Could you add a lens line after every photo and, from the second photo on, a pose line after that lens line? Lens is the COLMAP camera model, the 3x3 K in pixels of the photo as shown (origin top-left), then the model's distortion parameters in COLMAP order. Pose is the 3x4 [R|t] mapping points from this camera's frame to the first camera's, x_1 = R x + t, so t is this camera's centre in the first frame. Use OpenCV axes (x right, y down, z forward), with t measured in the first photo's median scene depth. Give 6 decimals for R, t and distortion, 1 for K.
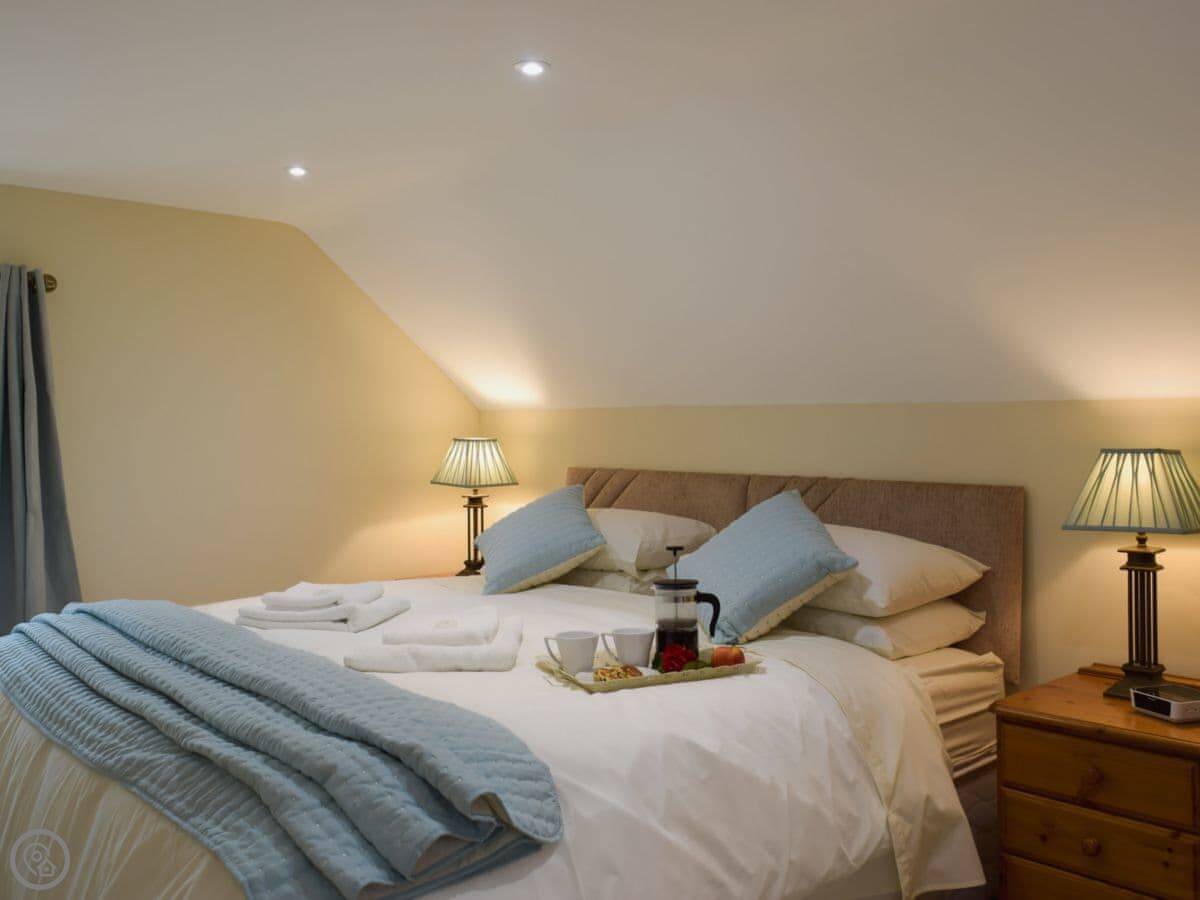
lens RADIAL K [[1033.9, 0, 601.4], [0, 1033.9, 444.2], [0, 0, 1]] dist [-0.055699, 0.023950]
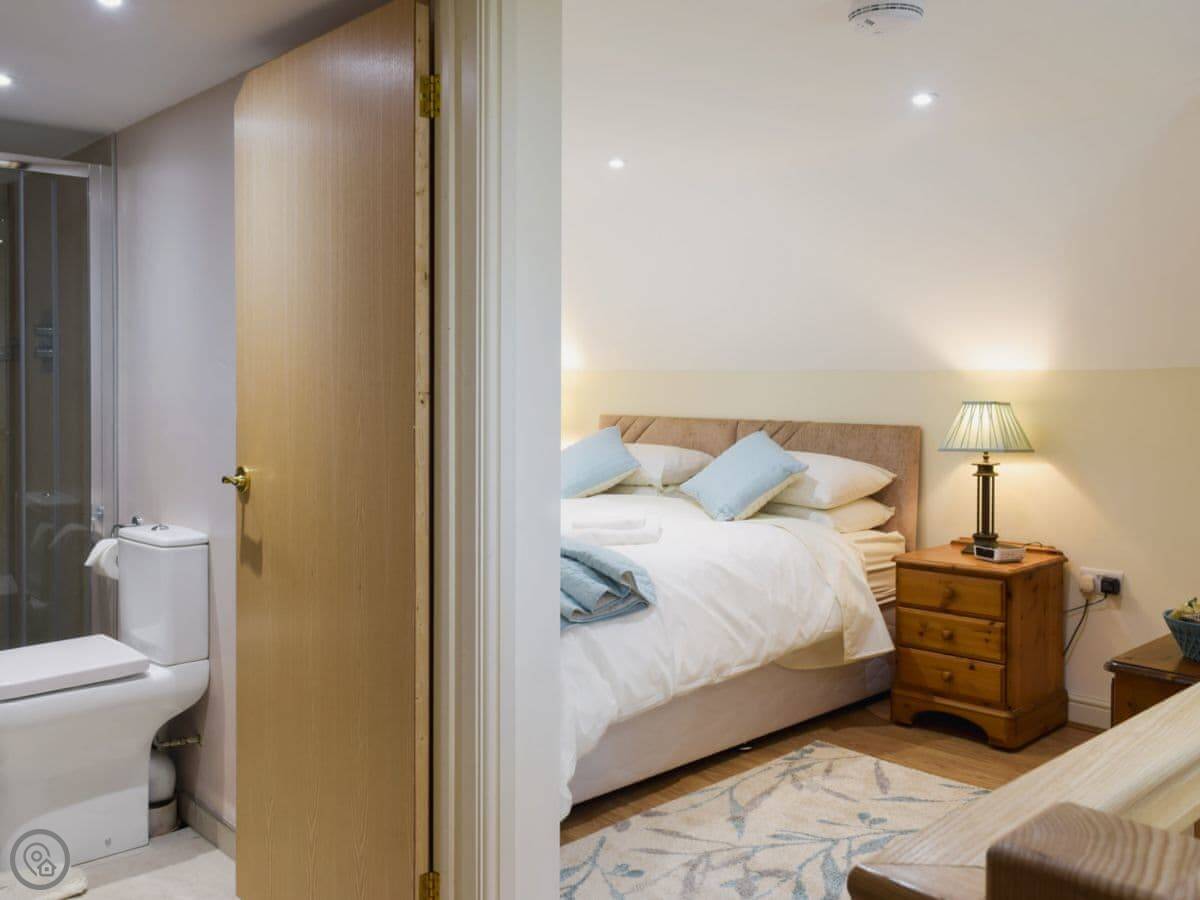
lens RADIAL K [[1033.9, 0, 597.5], [0, 1033.9, 451.1], [0, 0, 1]] dist [-0.055699, 0.023950]
pose [[0.999306, 0.001846, 0.037204, -0.149197], [-0.003734, 0.998705, 0.050730, 0.002558], [-0.037063, -0.050834, 0.998019, -0.603999]]
